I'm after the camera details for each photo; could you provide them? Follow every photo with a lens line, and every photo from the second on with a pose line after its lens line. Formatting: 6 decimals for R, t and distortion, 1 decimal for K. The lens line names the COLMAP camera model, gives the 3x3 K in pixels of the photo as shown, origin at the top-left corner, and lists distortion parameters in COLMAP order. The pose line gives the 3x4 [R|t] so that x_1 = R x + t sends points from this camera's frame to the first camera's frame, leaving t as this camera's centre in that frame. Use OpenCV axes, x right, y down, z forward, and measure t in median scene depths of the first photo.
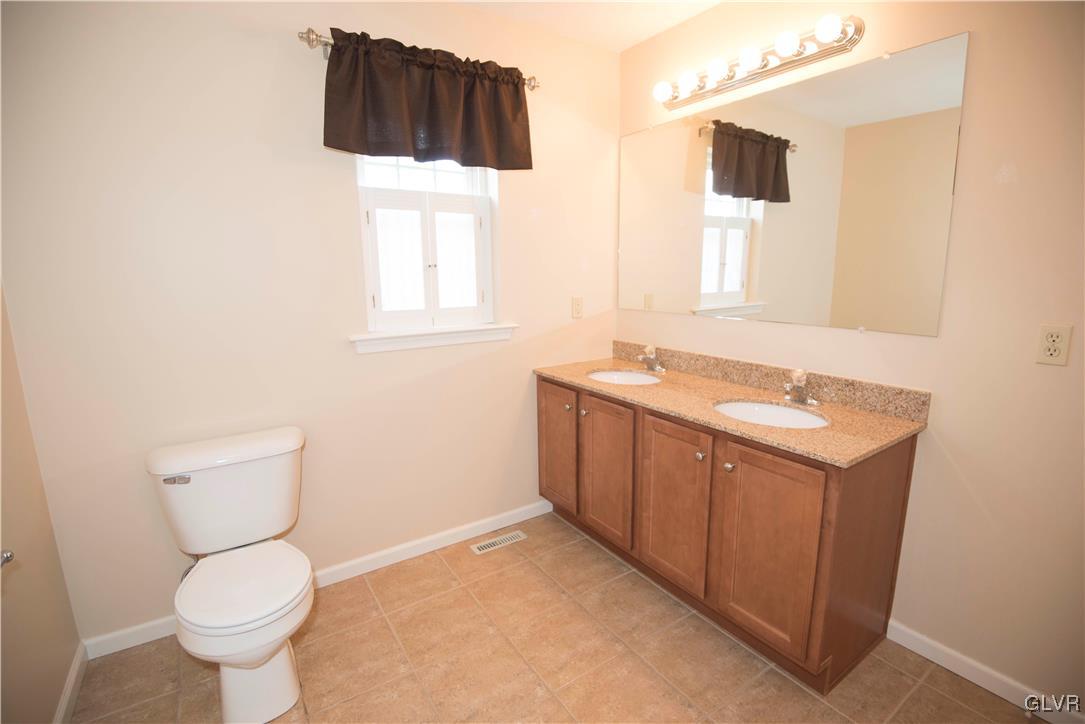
lens RADIAL K [[494.1, 0, 548.6], [0, 494.1, 359.5], [0, 0, 1]] dist [-0.037519, 0.001345]
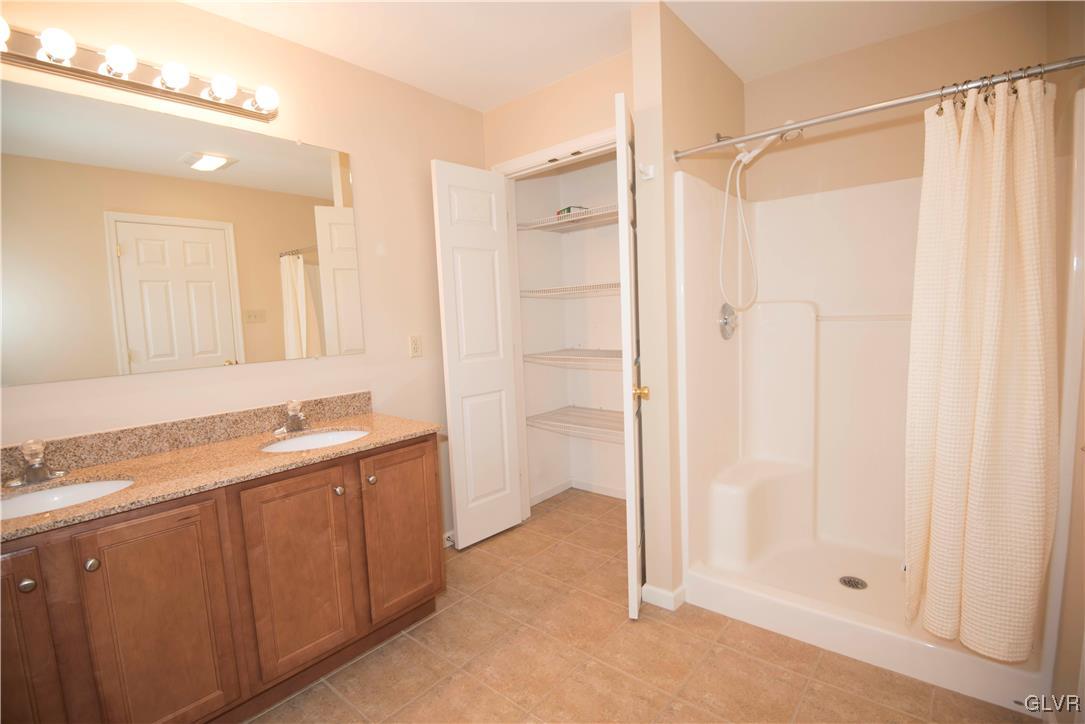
lens RADIAL K [[494.1, 0, 549.5], [0, 494.1, 356.2], [0, 0, 1]] dist [-0.037519, 0.001345]
pose [[-0.266697, -0.065102, 0.961579, -0.579339], [0.215431, 0.968445, 0.125317, -0.075044], [-0.939395, 0.240576, -0.244256, 0.624616]]
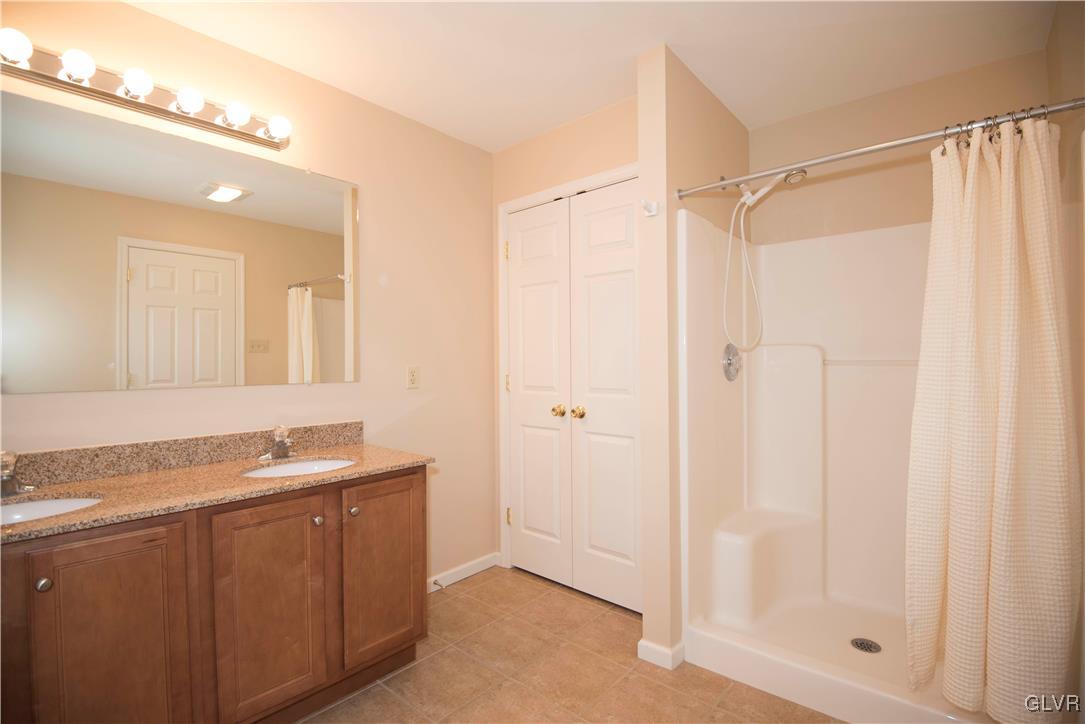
lens RADIAL K [[494.1, 0, 550.6], [0, 494.1, 358.2], [0, 0, 1]] dist [-0.037519, 0.001345]
pose [[-0.252729, 0.014867, 0.967423, -0.561229], [0.183246, 0.982521, 0.032772, -0.043192], [-0.950026, 0.185559, -0.251035, 0.605757]]
